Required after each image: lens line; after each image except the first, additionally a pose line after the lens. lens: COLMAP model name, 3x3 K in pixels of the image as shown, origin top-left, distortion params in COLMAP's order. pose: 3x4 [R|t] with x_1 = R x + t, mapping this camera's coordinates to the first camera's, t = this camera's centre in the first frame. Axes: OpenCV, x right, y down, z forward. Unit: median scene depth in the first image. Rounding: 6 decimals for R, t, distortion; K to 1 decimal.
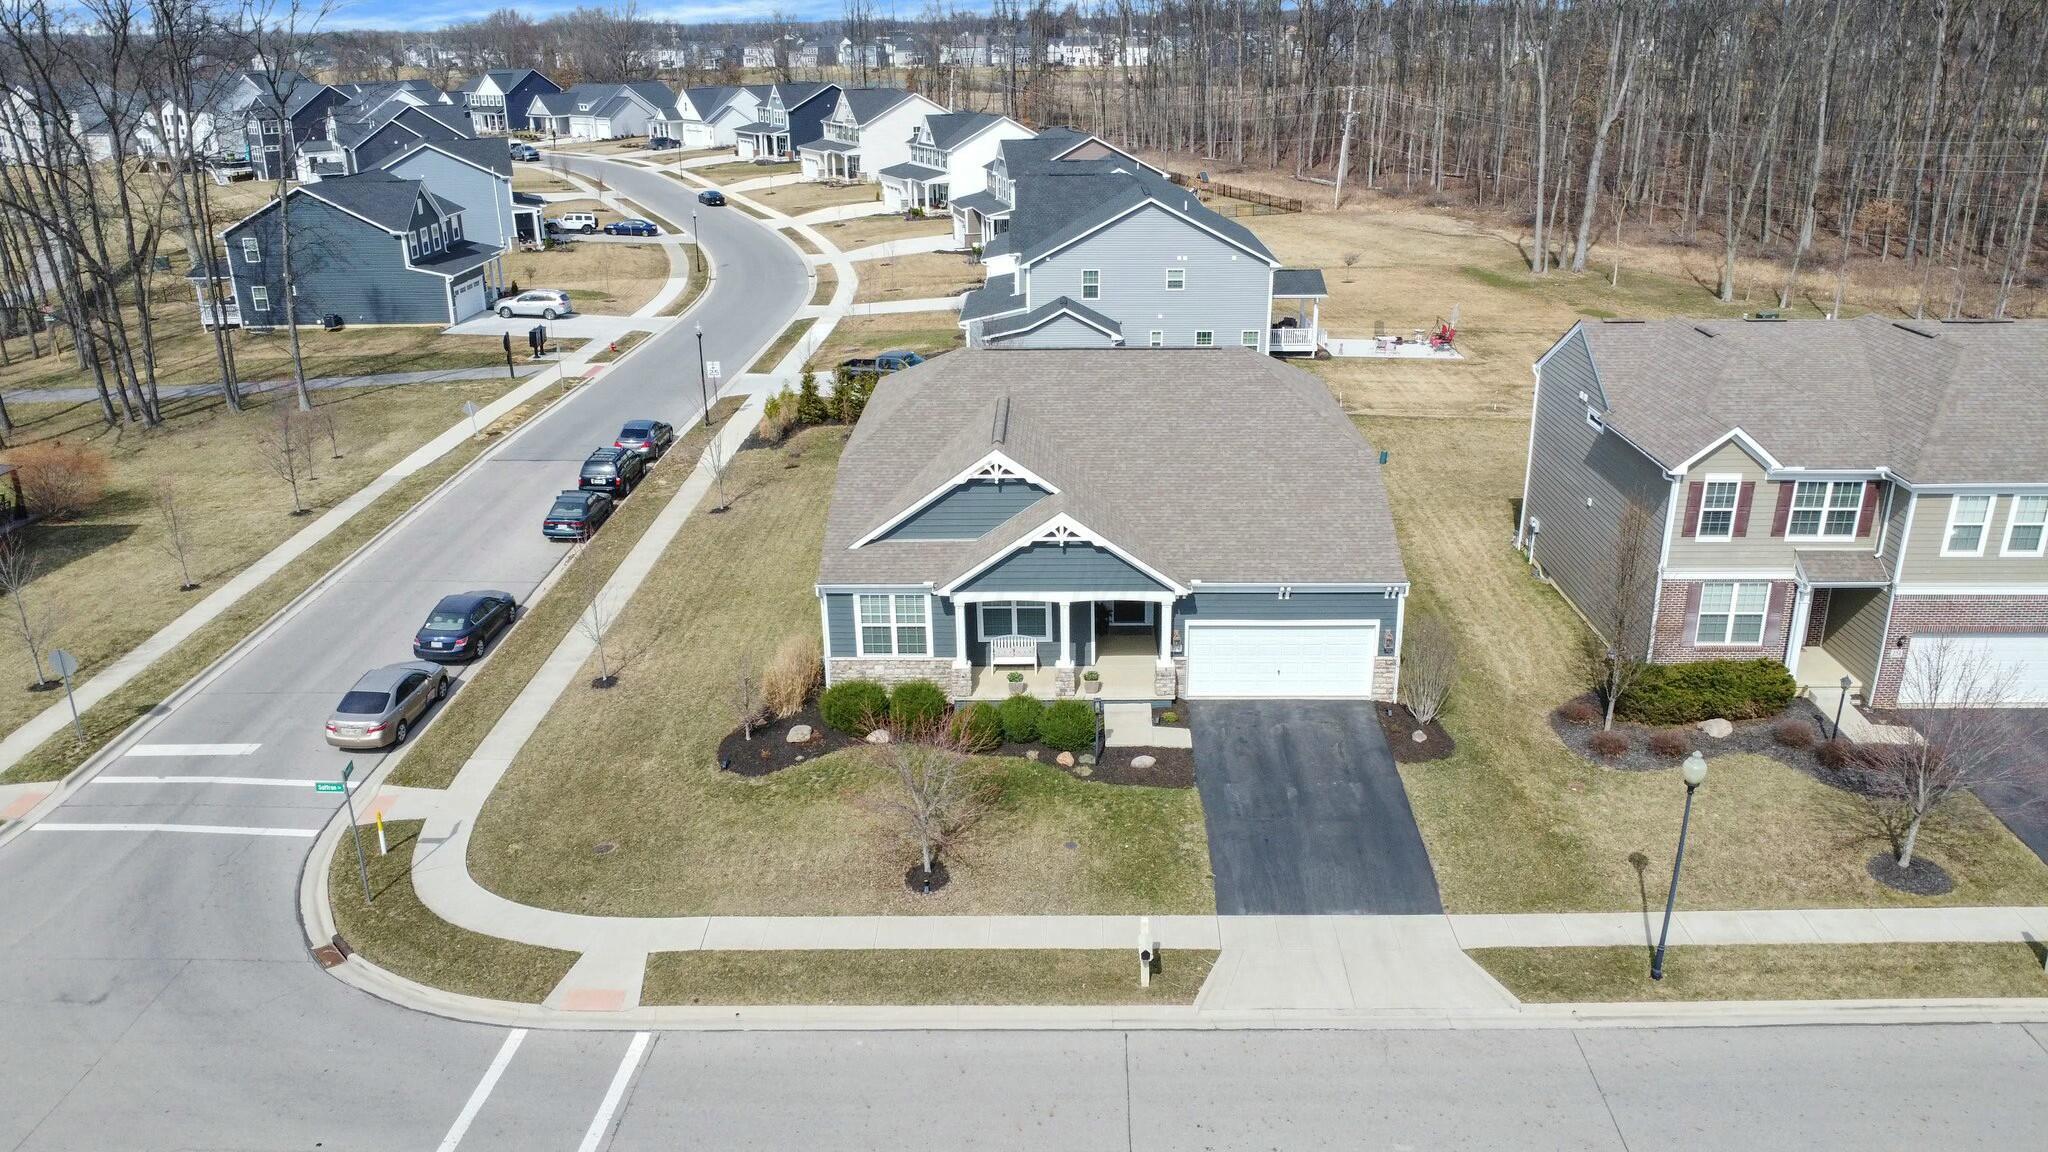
lens RADIAL K [[1487.1, 0, 1031.8], [0, 1487.1, 573.7], [0, 0, 1]] dist [-0.031306, -0.004877]
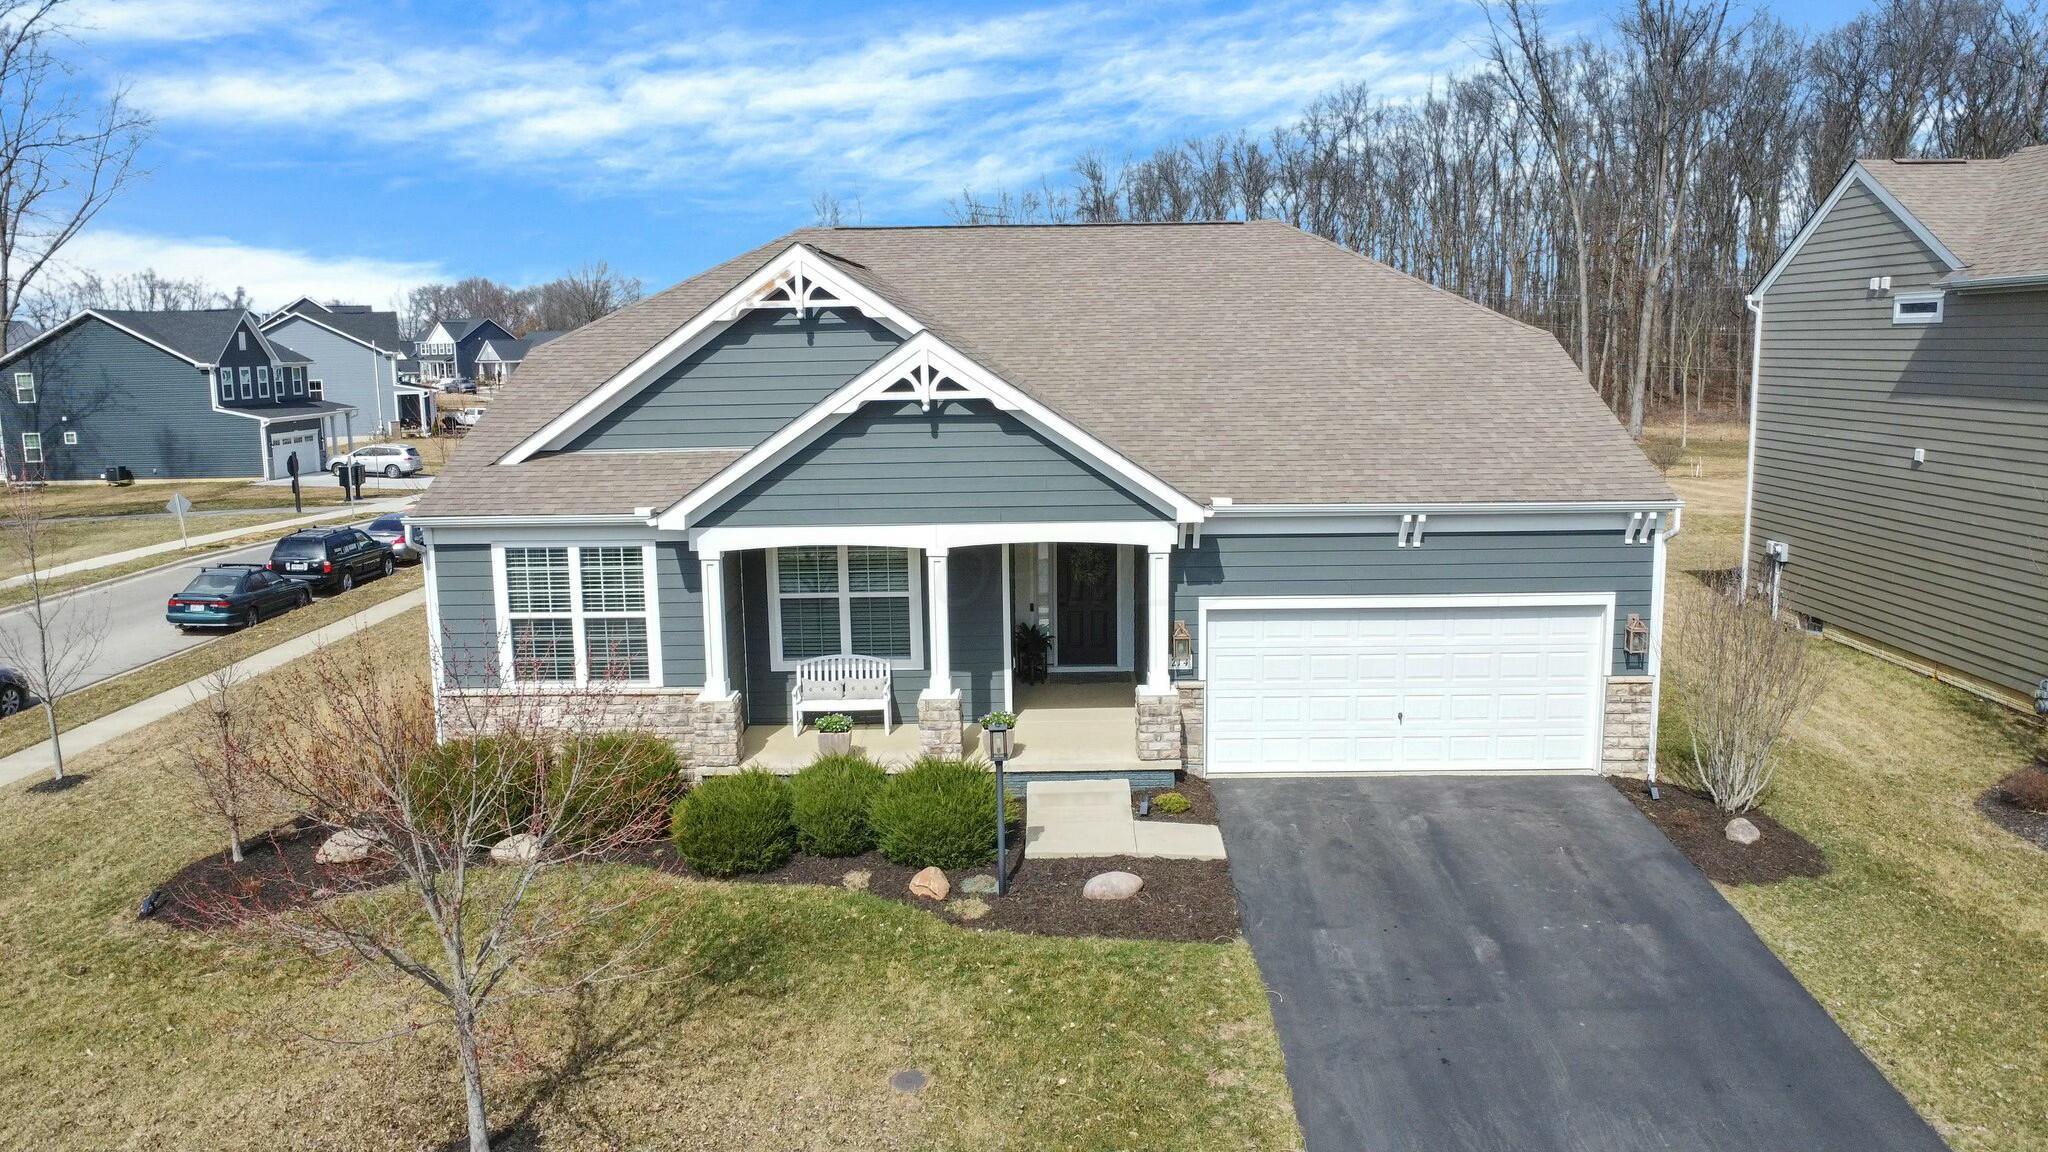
lens RADIAL K [[1487.1, 0, 1029.1], [0, 1487.1, 569.8], [0, 0, 1]] dist [-0.031306, -0.004877]
pose [[0.999970, -0.005465, 0.005407, 0.047678], [0.006466, 0.978348, -0.206866, 0.119880], [-0.004159, 0.206894, 0.978354, 0.546487]]
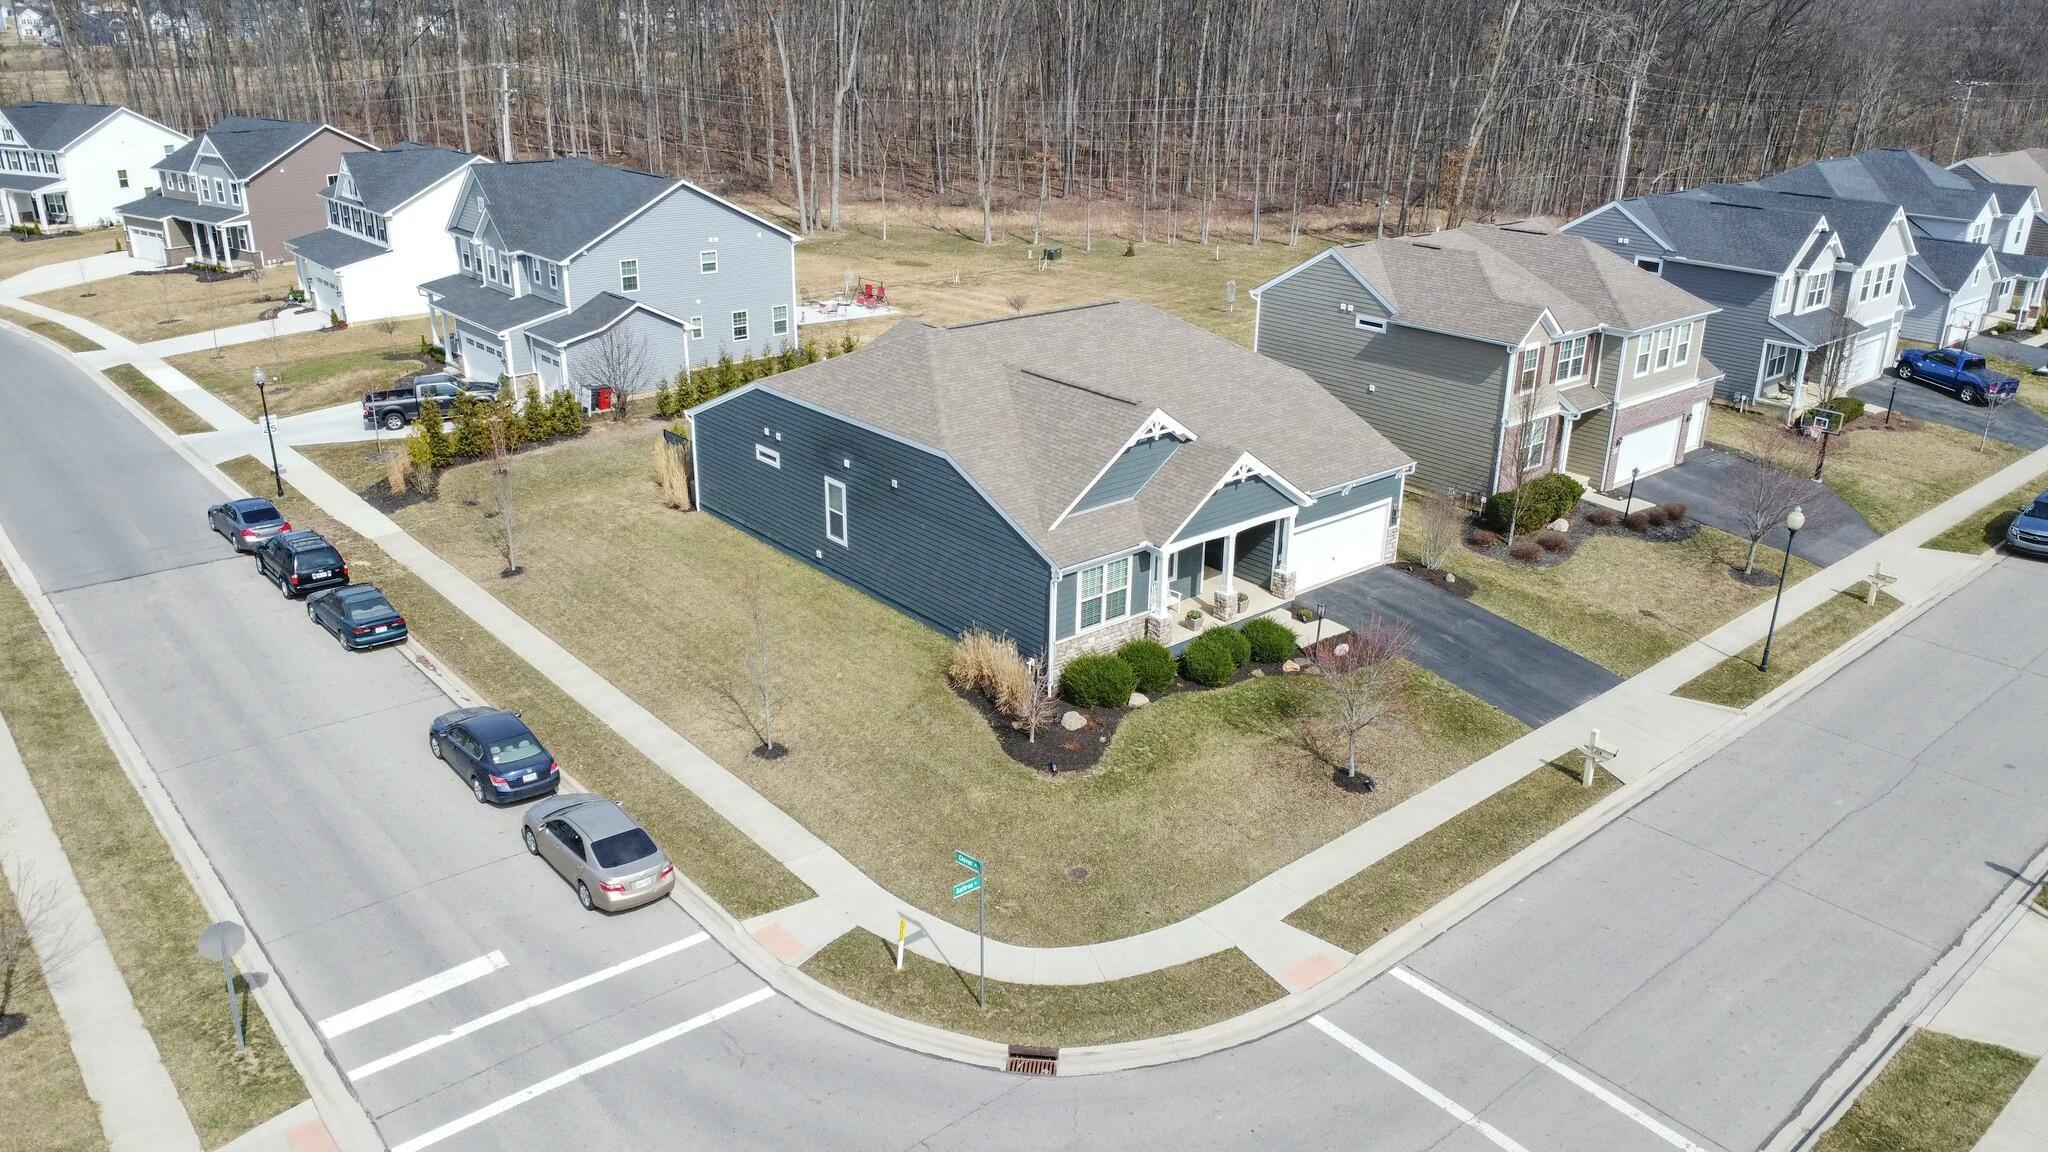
lens RADIAL K [[1487.1, 0, 1032.7], [0, 1487.1, 564.7], [0, 0, 1]] dist [-0.031306, -0.004877]
pose [[0.742826, -0.220005, 0.632303, -0.782971], [0.212868, 0.973065, 0.088494, -0.087095], [-0.634741, 0.068861, 0.769650, 0.245691]]
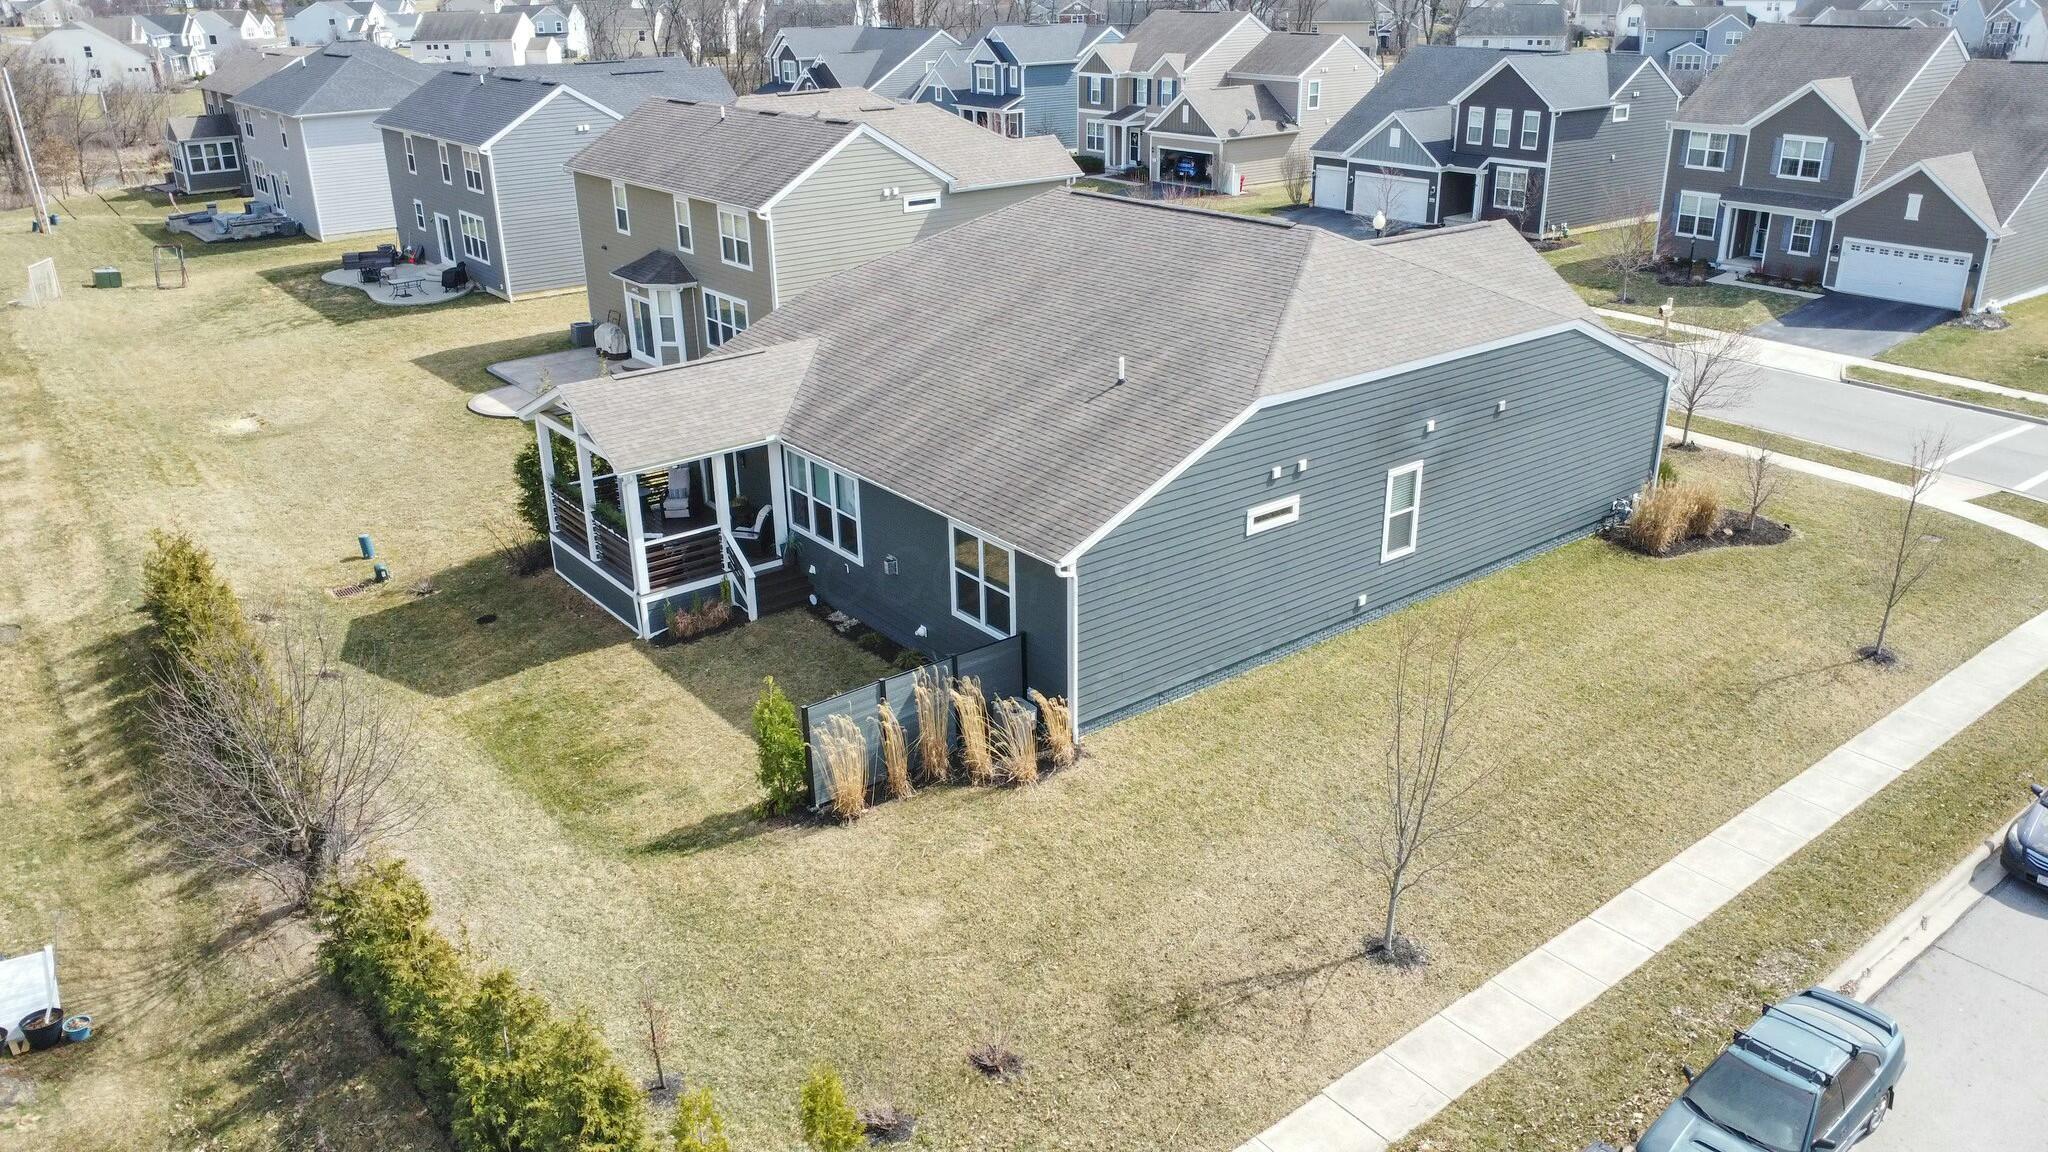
lens RADIAL K [[1487.1, 0, 1023.1], [0, 1487.1, 573.6], [0, 0, 1]] dist [-0.031306, -0.004877]
pose [[-0.631052, -0.277604, 0.724368, -0.596051], [0.286920, 0.784032, 0.550428, -0.528892], [-0.720729, 0.555184, -0.415115, 1.757547]]
